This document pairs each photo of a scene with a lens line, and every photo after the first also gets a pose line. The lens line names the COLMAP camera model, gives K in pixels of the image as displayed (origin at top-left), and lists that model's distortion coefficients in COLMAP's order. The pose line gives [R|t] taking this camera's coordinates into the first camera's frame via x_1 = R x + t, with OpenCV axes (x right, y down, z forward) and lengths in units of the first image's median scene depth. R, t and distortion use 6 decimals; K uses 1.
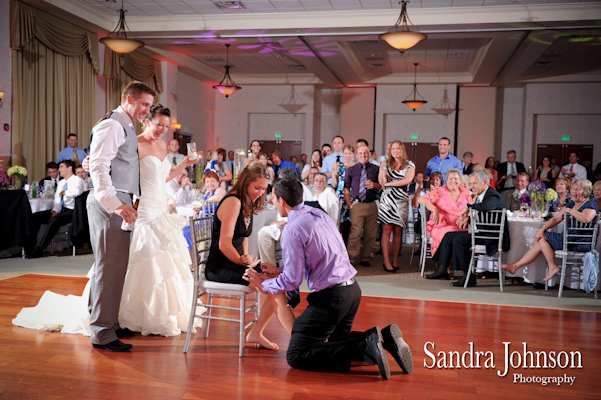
lens RADIAL K [[601.5, 0, 300.5], [0, 601.5, 200.0], [0, 0, 1]] dist [0.033999, 0.003195]
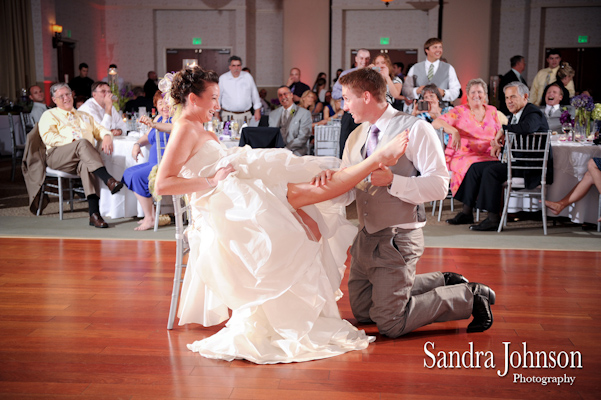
lens RADIAL K [[824.7, 0, 300.5], [0, 824.7, 200.0], [0, 0, 1]] dist [0.113829, -0.010685]
pose [[0.993636, -0.033063, 0.107681, -0.052501], [0.024110, 0.996224, 0.083406, 0.003370], [-0.110032, -0.080279, 0.990681, -0.023329]]
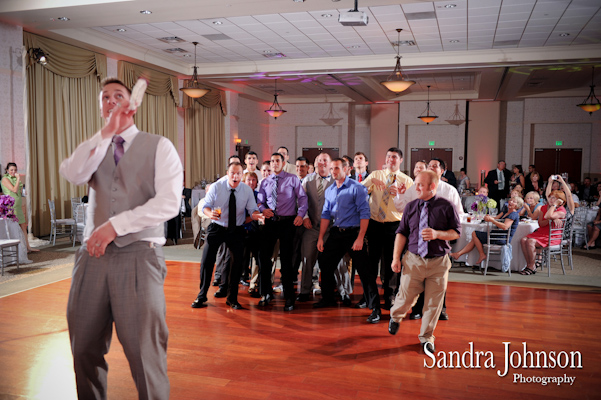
lens RADIAL K [[529.3, 0, 300.5], [0, 529.3, 200.0], [0, 0, 1]] dist [-0.000358, -0.006317]
pose [[0.995309, -0.008337, -0.096389, 0.050709], [0.010273, 0.999755, 0.019606, -0.026480], [0.096202, -0.020504, 0.995151, -0.160880]]
